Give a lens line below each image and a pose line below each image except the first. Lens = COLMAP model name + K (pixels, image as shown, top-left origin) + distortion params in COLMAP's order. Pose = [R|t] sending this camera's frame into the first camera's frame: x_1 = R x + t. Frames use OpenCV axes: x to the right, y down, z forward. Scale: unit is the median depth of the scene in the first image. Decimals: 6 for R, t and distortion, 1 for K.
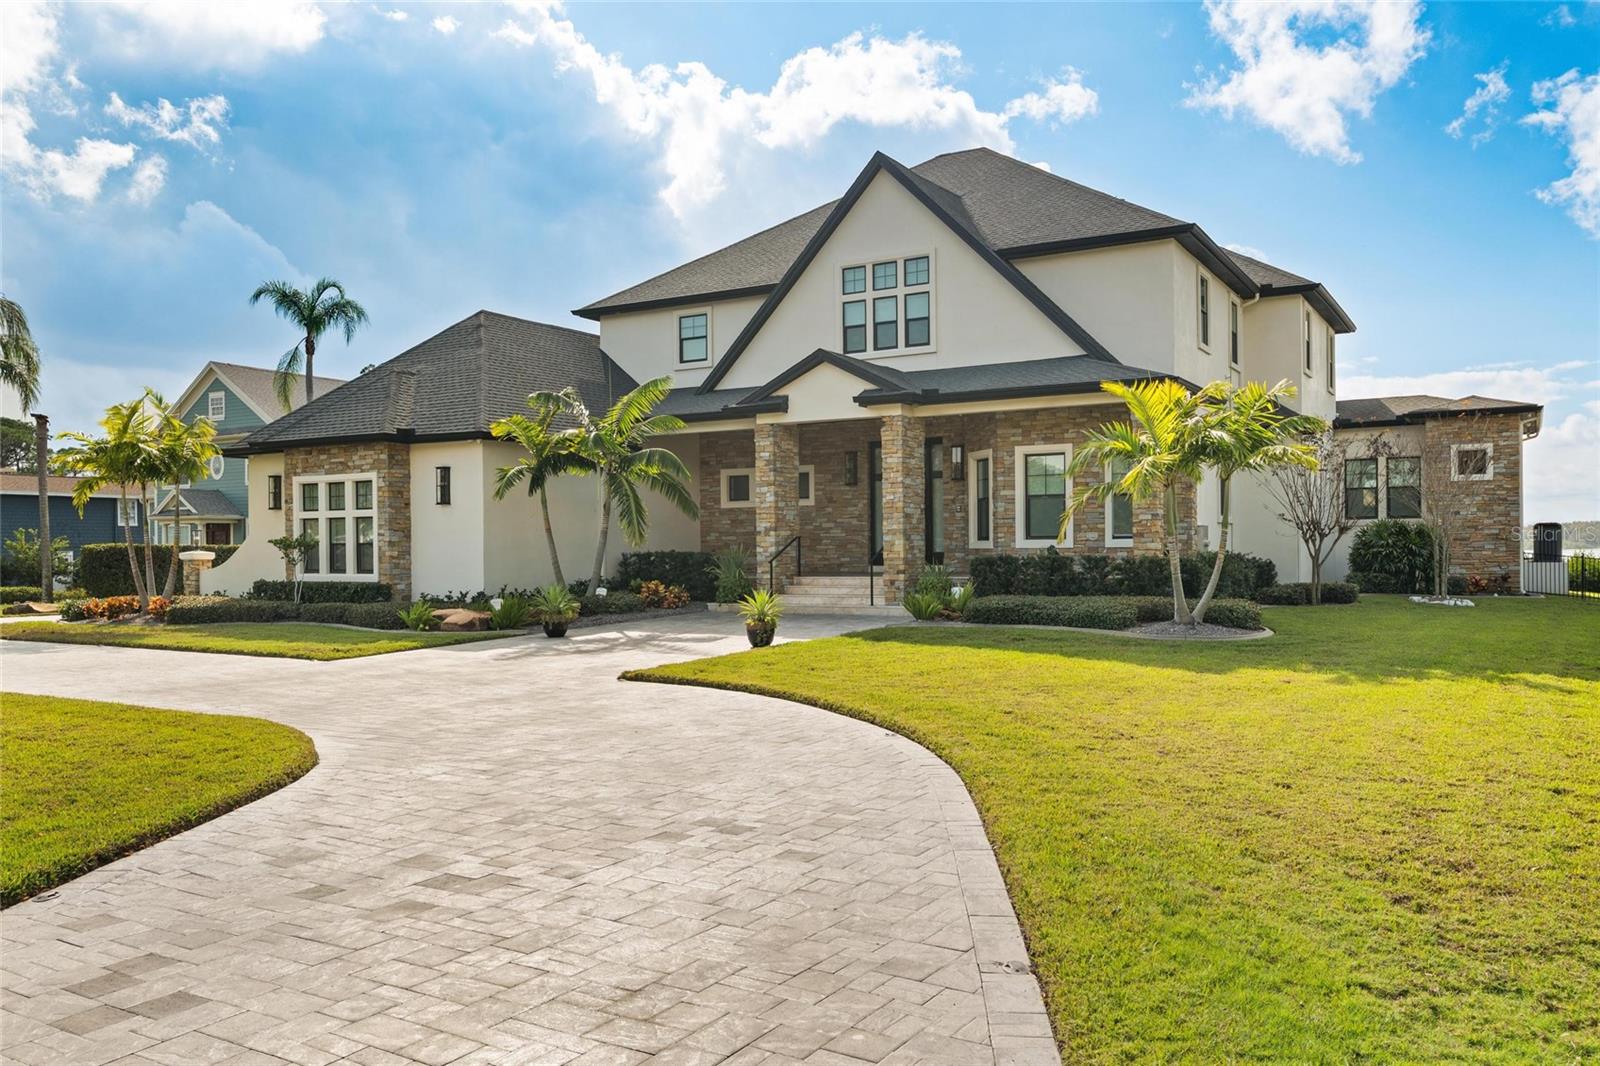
lens RADIAL K [[1230.0, 0, 800.0], [0, 1230.0, 533.0], [0, 0, 1]] dist [0.002777, 0.000497]
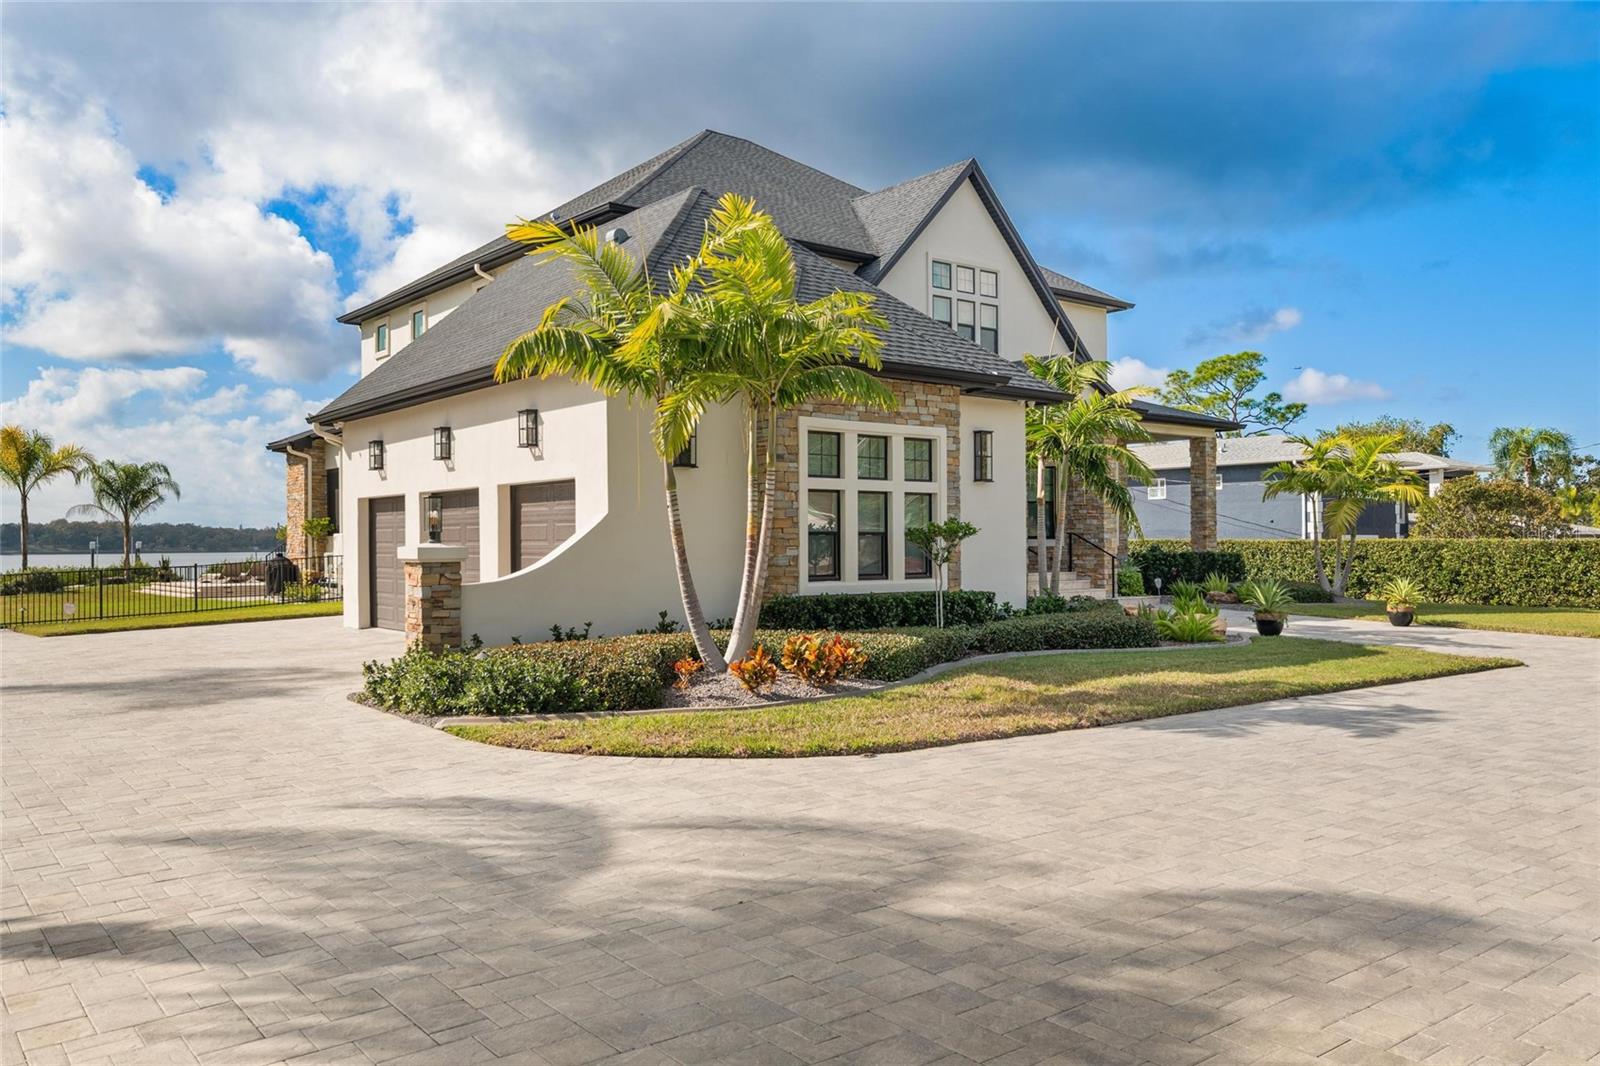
lens RADIAL K [[1230.0, 0, 800.0], [0, 1230.0, 533.0], [0, 0, 1]] dist [0.002777, 0.000497]
pose [[0.355140, 0.015322, 0.934688, -0.982885], [-0.010676, 0.999867, -0.012334, 0.016893], [-0.934752, -0.005598, 0.355256, 0.816301]]
